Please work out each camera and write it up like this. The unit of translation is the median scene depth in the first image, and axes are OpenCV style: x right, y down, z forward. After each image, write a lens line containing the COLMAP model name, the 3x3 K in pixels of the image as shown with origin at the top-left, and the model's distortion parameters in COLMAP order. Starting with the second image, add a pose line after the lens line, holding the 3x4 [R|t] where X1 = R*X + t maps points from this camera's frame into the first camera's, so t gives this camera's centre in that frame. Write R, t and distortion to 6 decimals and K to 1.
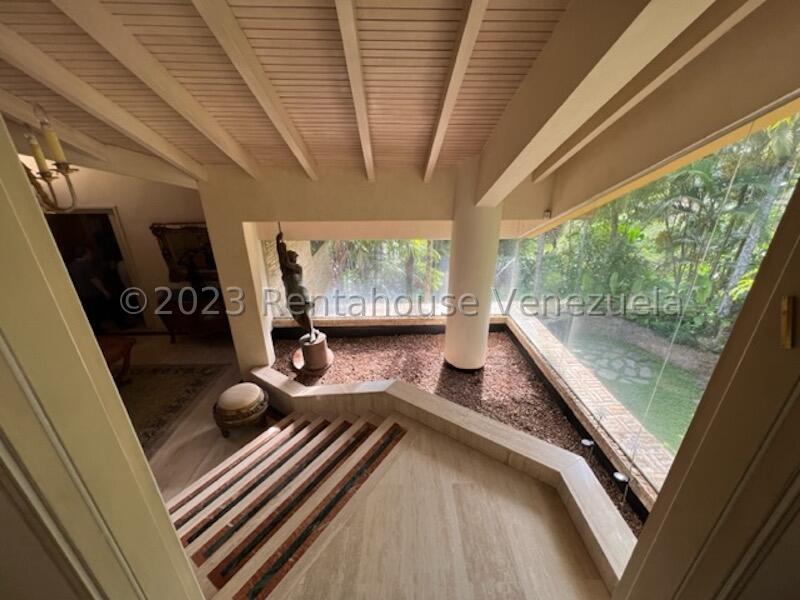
lens RADIAL K [[322.6, 0, 401.8], [0, 322.6, 298.2], [0, 0, 1]] dist [0.001587, 0.000084]
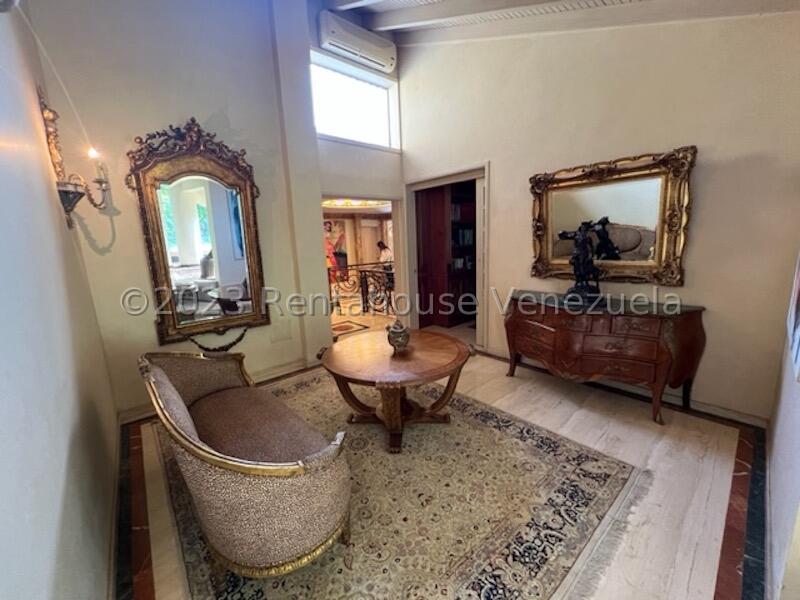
lens RADIAL K [[320.9, 0, 401.3], [0, 320.9, 295.2], [0, 0, 1]] dist [0.016269, 0.000116]
pose [[0.633170, 0.094284, -0.768249, -0.434854], [-0.237374, 0.968378, -0.076792, 0.095884], [0.736716, 0.230984, 0.635528, 0.474301]]
